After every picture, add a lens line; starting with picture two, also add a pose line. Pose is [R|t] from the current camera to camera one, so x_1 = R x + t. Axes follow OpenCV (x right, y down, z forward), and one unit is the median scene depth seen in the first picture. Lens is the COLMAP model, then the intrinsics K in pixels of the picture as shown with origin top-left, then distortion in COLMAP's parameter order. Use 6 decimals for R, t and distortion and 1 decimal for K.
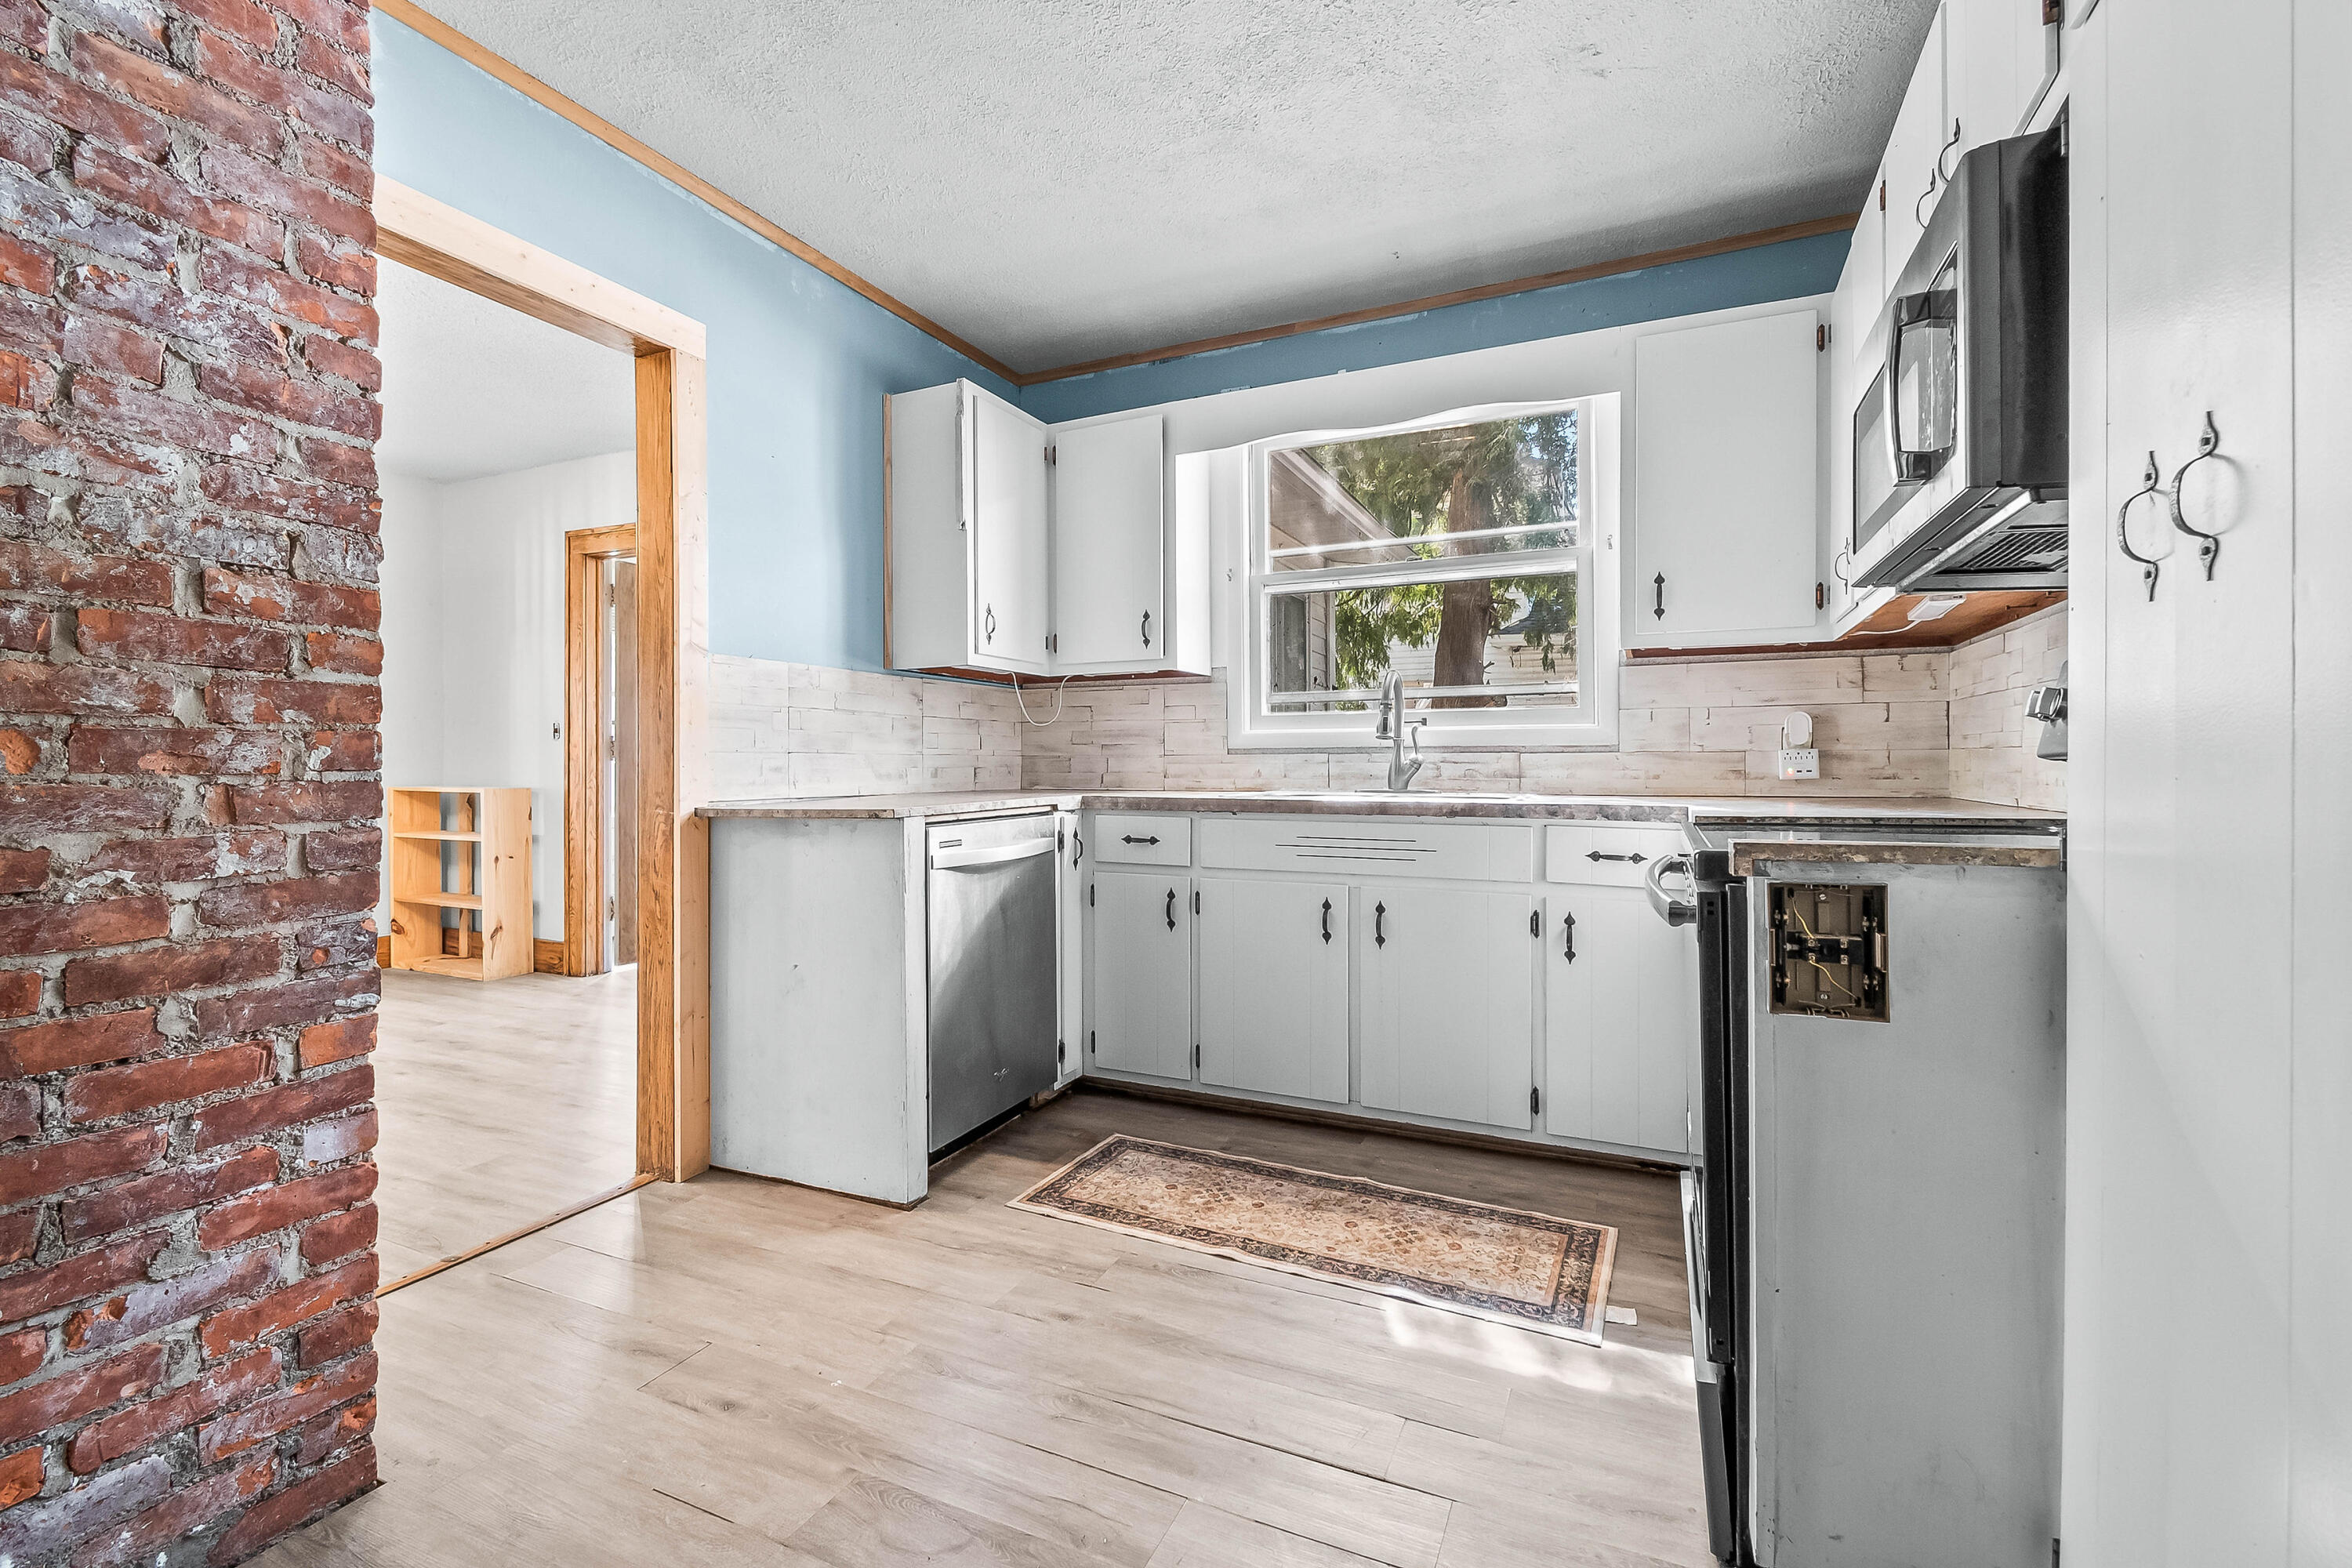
lens RADIAL K [[1040.6, 0, 1151.7], [0, 1040.6, 767.8], [0, 0, 1]] dist [-0.001904, -0.000741]
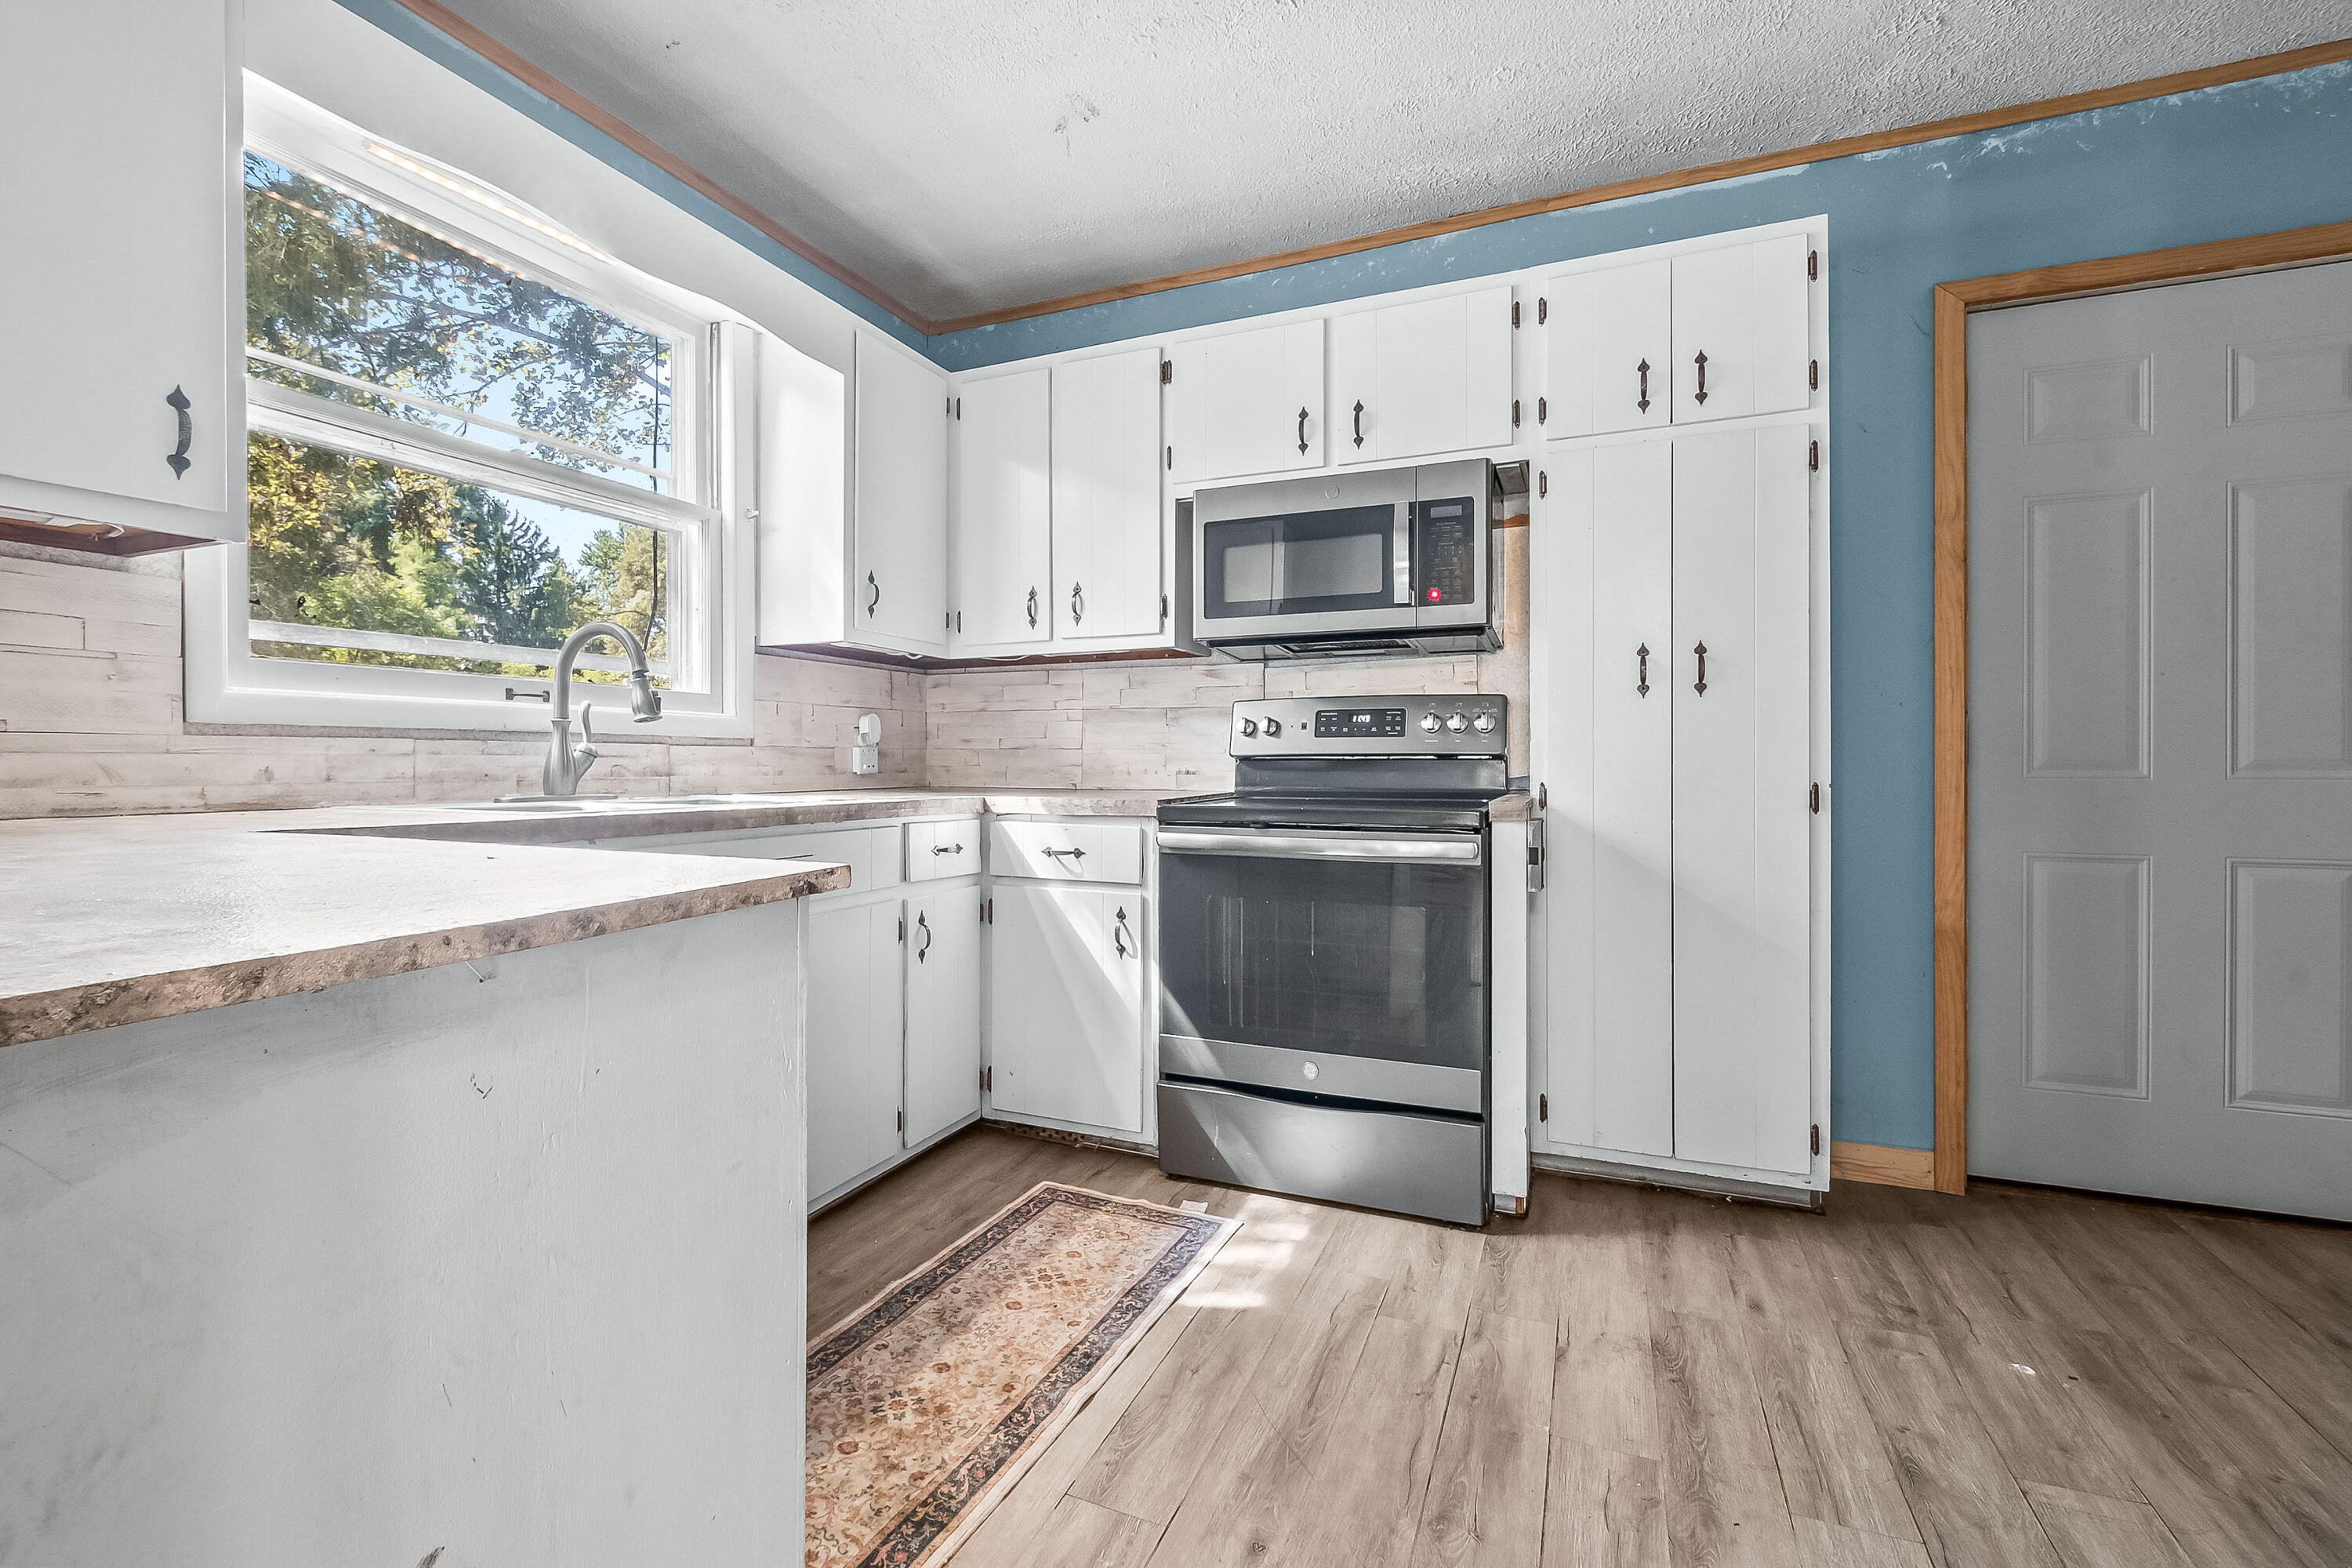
lens RADIAL K [[1040.6, 0, 1151.7], [0, 1040.6, 767.8], [0, 0, 1]] dist [-0.001904, -0.000741]
pose [[-0.040337, -0.002070, 0.999184, -0.618598], [0.003925, 0.999990, 0.002231, 0.004011], [-0.999178, 0.004012, -0.040329, 0.877277]]
